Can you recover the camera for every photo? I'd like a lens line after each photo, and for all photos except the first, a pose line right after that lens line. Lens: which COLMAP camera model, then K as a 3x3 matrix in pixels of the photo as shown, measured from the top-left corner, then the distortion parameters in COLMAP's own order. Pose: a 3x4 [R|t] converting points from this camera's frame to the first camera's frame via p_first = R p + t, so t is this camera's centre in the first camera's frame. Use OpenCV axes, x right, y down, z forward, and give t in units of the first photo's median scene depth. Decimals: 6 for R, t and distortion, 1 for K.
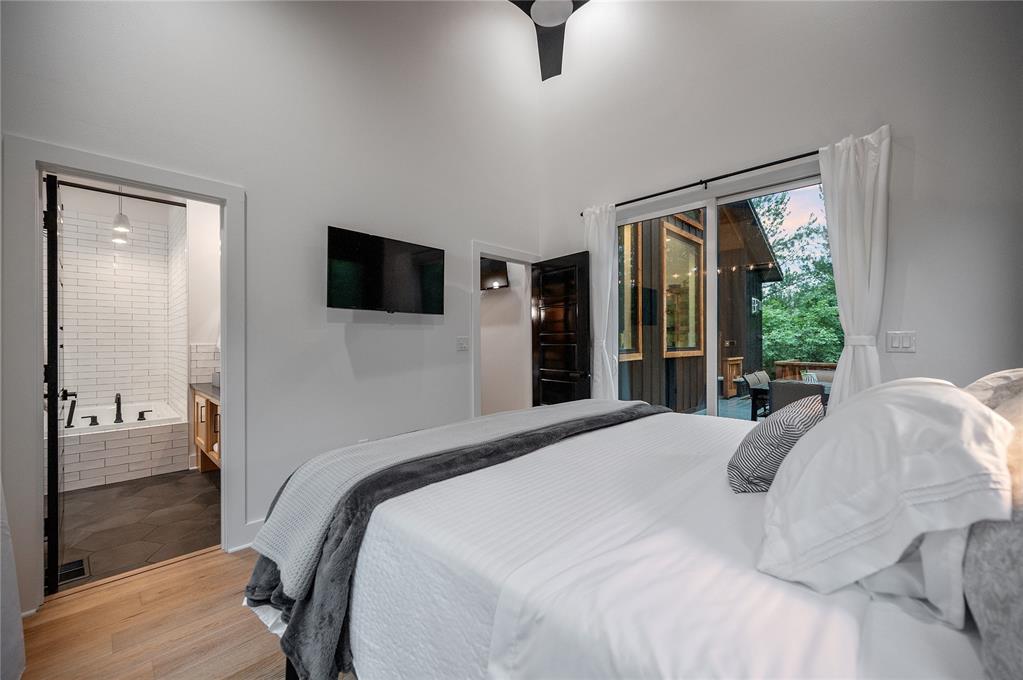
lens RADIAL K [[405.5, 0, 510.5], [0, 405.5, 344.2], [0, 0, 1]] dist [-0.002953, 0.000256]
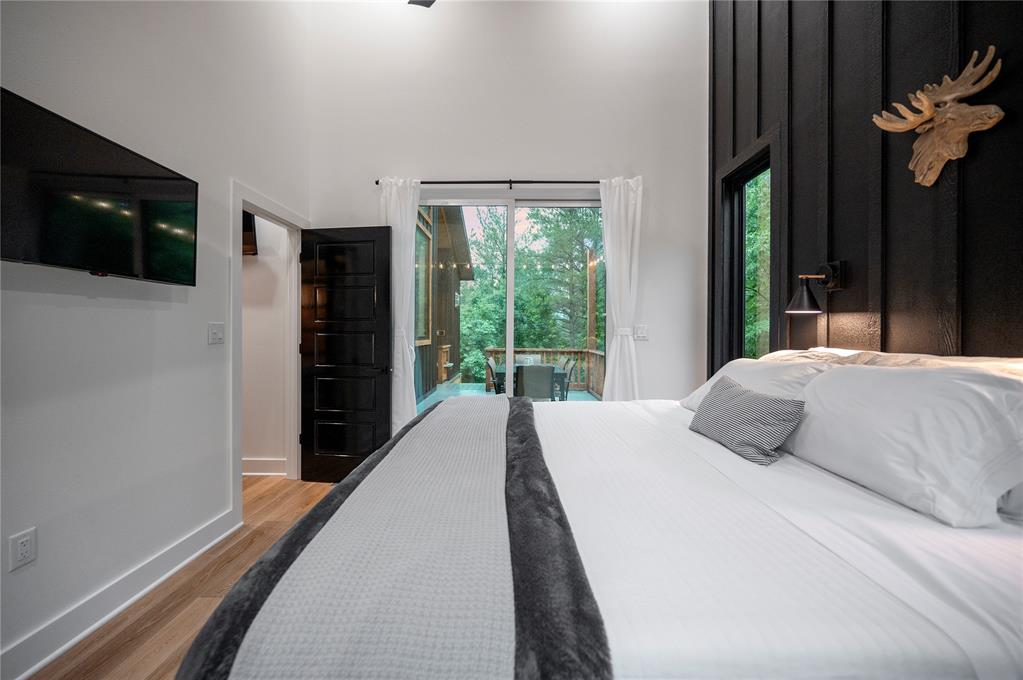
lens RADIAL K [[405.5, 0, 511.3], [0, 405.5, 334.3], [0, 0, 1]] dist [-0.002953, 0.000256]
pose [[0.727390, 0.001320, 0.686223, -0.215422], [-0.003629, 0.999992, 0.001923, -0.002047], [-0.686214, -0.003889, 0.727389, 0.189730]]
